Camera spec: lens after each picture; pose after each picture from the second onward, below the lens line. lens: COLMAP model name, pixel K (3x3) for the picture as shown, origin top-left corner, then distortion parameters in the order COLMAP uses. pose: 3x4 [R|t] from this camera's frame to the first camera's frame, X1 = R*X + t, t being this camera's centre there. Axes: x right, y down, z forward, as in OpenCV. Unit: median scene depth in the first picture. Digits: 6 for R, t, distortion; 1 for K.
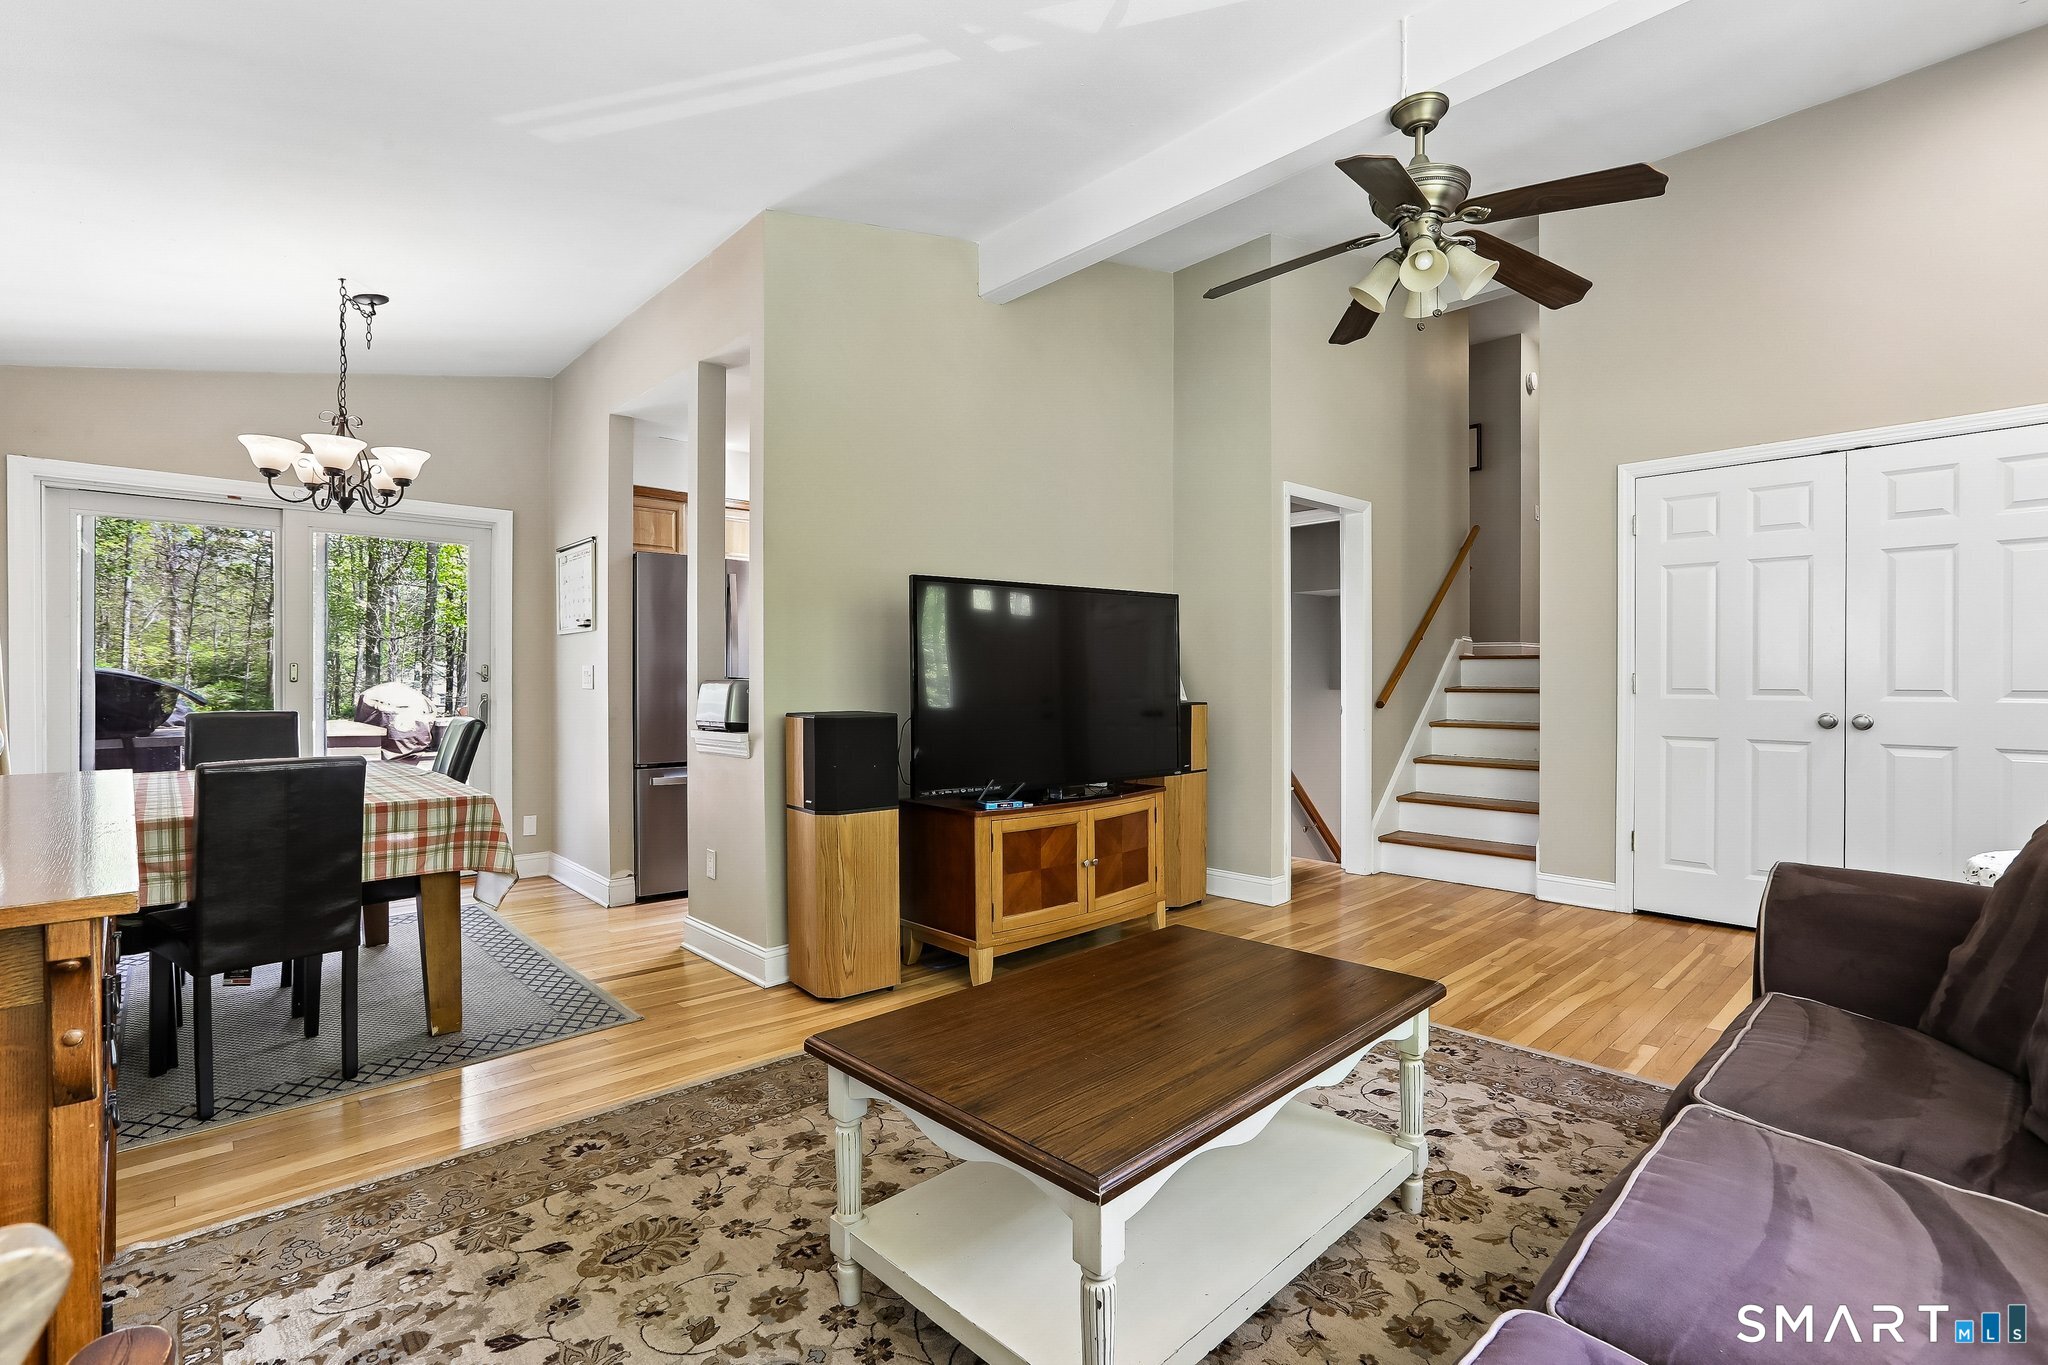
lens RADIAL K [[943.3, 0, 1042.6], [0, 943.3, 689.0], [0, 0, 1]] dist [-0.041711, 0.021958]
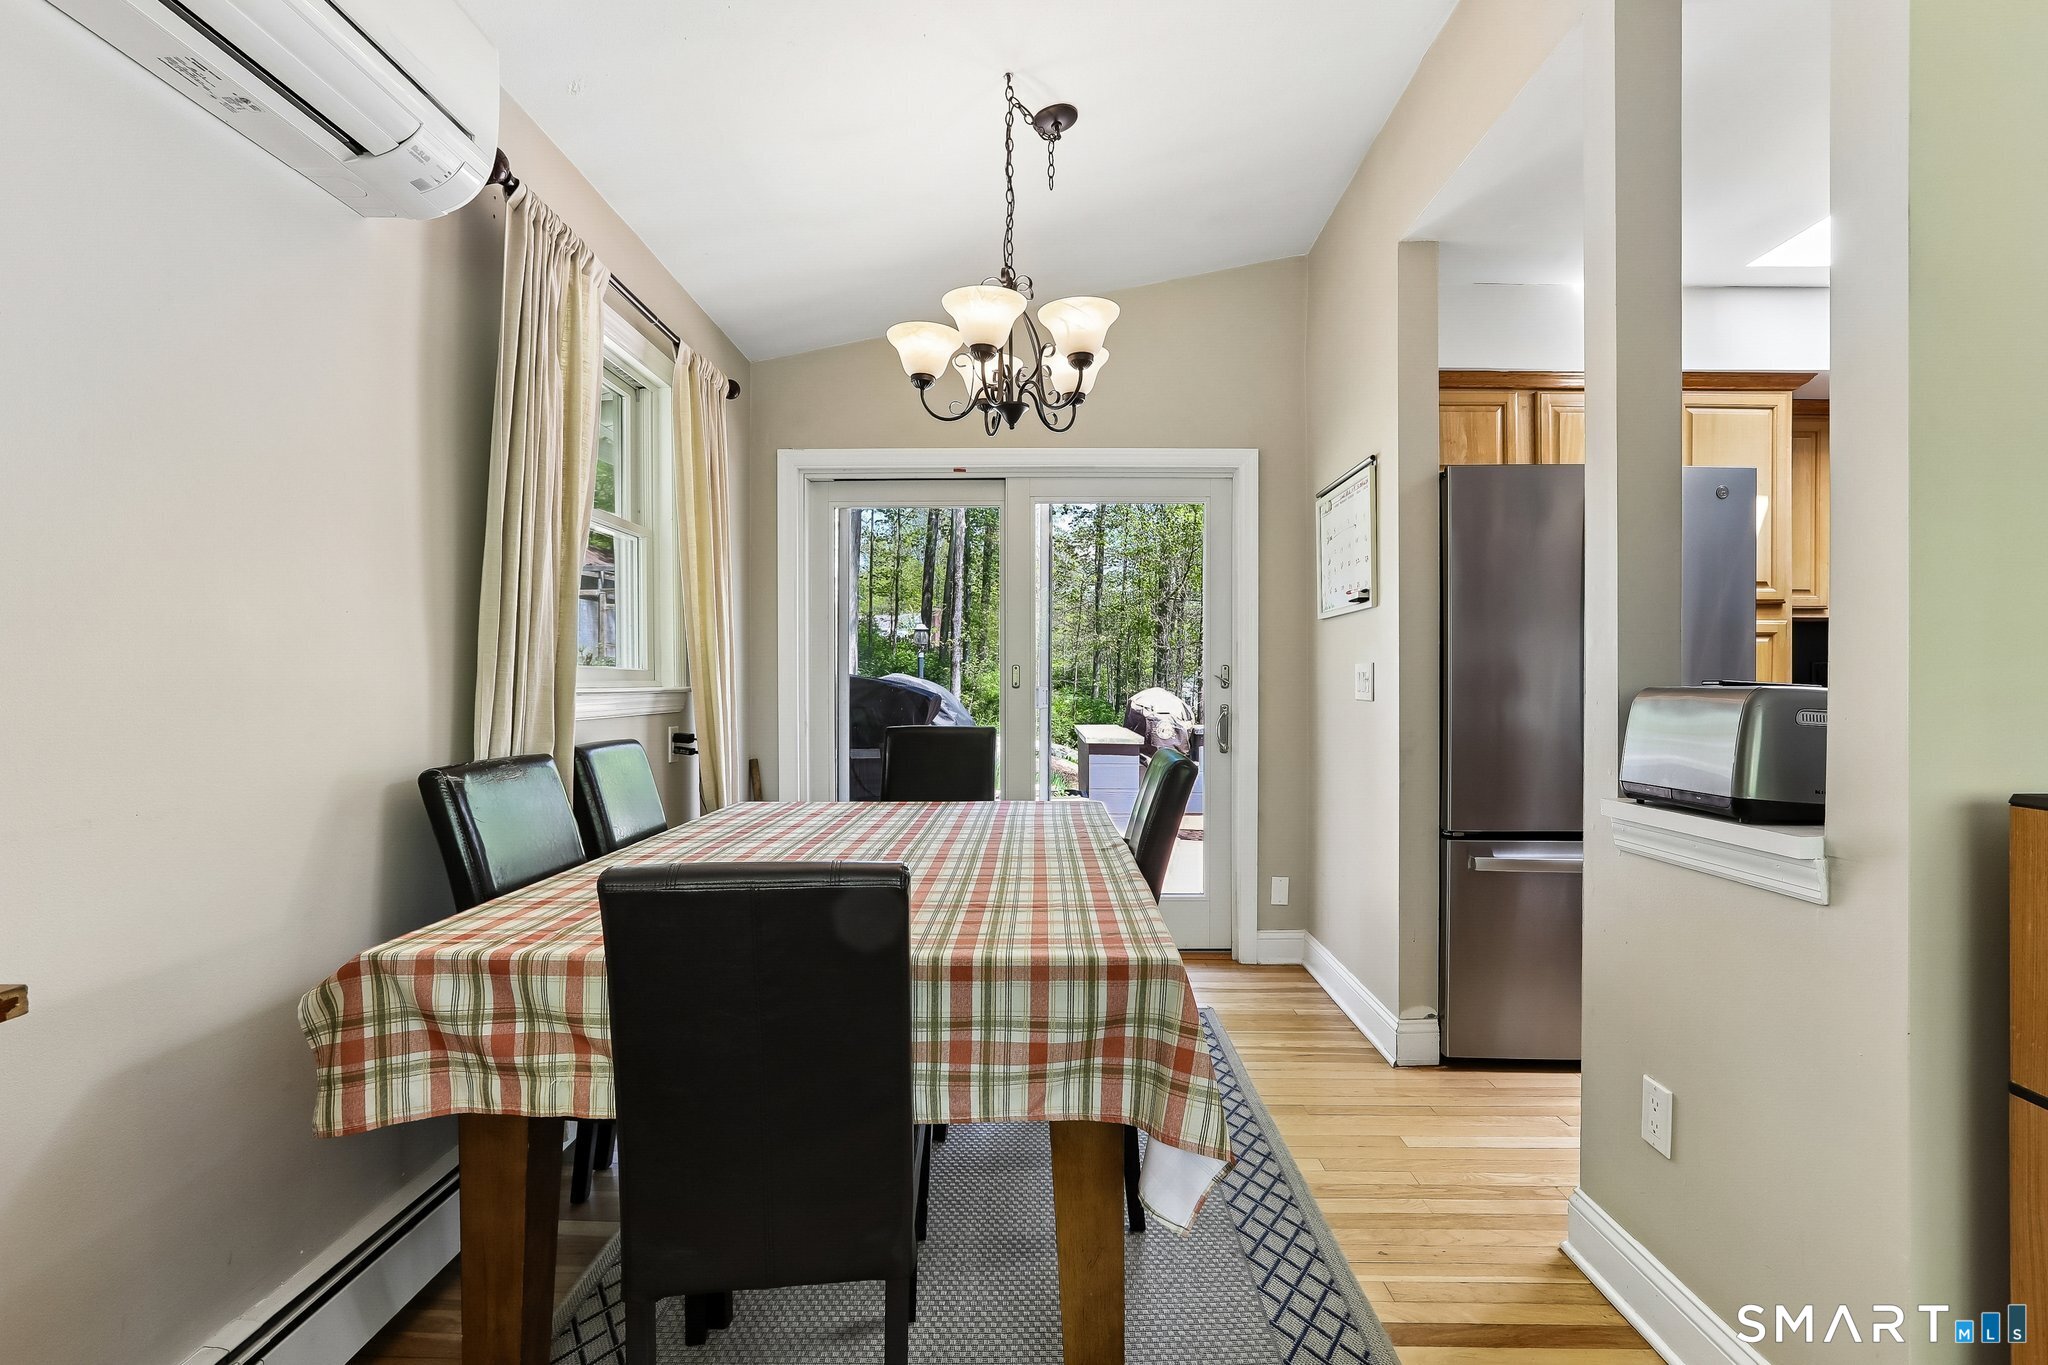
lens RADIAL K [[939.8, 0, 1019.8], [0, 939.8, 676.9], [0, 0, 1]] dist [-0.042112, 0.021558]
pose [[0.709646, -0.004698, -0.704543, -0.287001], [-0.008135, 0.999856, -0.014862, -0.006346], [0.704511, 0.016279, 0.709506, 0.539062]]
